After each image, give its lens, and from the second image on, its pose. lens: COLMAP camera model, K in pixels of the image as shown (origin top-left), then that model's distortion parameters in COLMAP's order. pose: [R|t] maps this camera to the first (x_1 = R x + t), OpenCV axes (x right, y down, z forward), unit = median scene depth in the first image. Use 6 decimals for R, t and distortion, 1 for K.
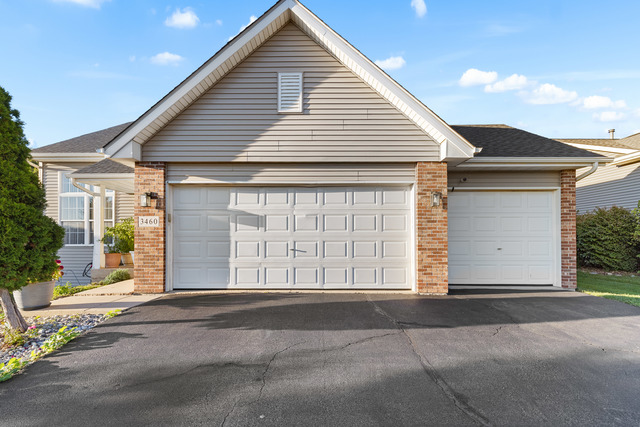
lens RADIAL K [[290.4, 0, 317.9], [0, 290.4, 236.8], [0, 0, 1]] dist [0.003473, -0.000993]
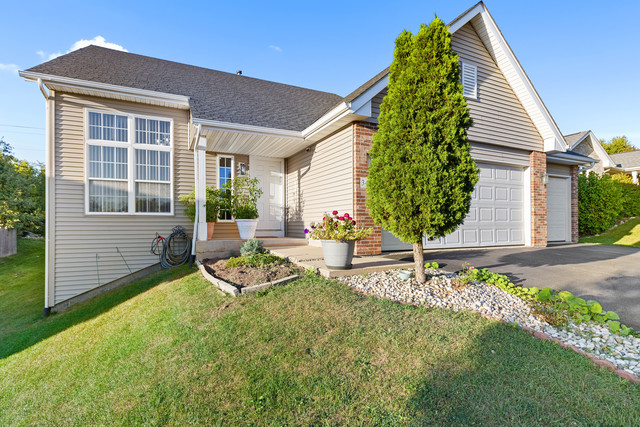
lens RADIAL K [[308.2, 0, 319.9], [0, 308.2, 217.7], [0, 0, 1]] dist [-0.002078, 0.000035]
pose [[0.897433, 0.006504, 0.441103, -1.157504], [-0.004300, 0.999973, -0.005998, 0.067601], [-0.441130, 0.003486, 0.897437, 0.140475]]
